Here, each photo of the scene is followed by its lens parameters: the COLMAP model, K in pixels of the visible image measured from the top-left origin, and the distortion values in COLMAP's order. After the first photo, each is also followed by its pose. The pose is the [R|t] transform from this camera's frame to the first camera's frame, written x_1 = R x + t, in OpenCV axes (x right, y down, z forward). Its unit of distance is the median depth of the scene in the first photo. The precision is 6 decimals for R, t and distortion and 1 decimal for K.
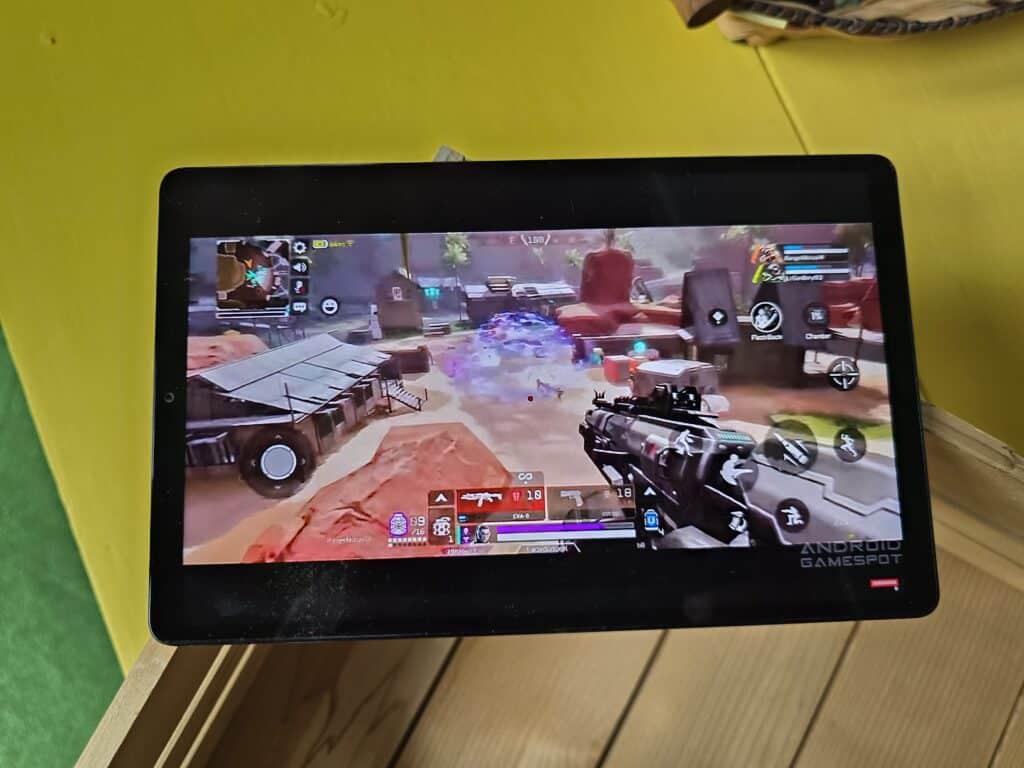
lens RADIAL K [[718.2, 0, 514.9], [0, 718.2, 379.1], [0, 0, 1]] dist [-0.008671, -0.004147]
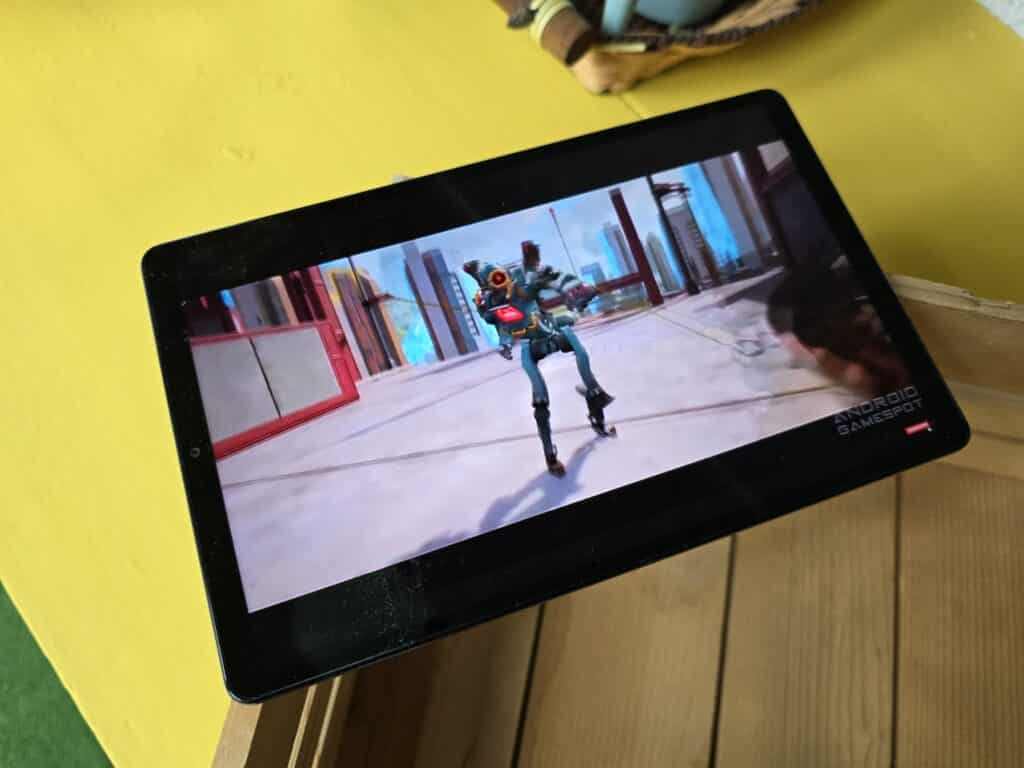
lens RADIAL K [[718.2, 0, 514.9], [0, 718.2, 379.1], [0, 0, 1]] dist [-0.008671, -0.004147]
pose [[0.955135, -0.269811, 0.122148, -0.156039], [0.289229, 0.938499, -0.188588, 0.240647], [-0.063753, 0.215456, 0.974430, -0.004010]]
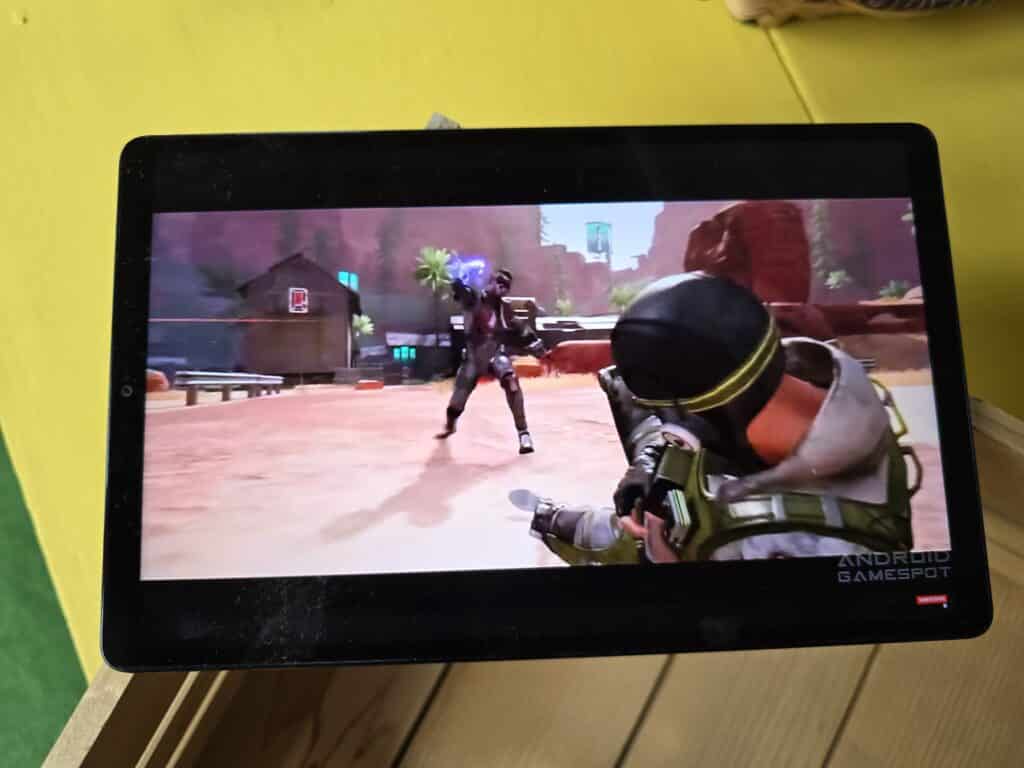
lens RADIAL K [[723.4, 0, 512.0], [0, 723.4, 373.6], [0, 0, 1]] dist [-0.022431, 0.002192]
pose [[0.999995, -0.000518, 0.003009, -0.007328], [0.000567, 0.999870, -0.016103, 0.018255], [-0.003000, 0.016105, 0.999866, 0.105451]]
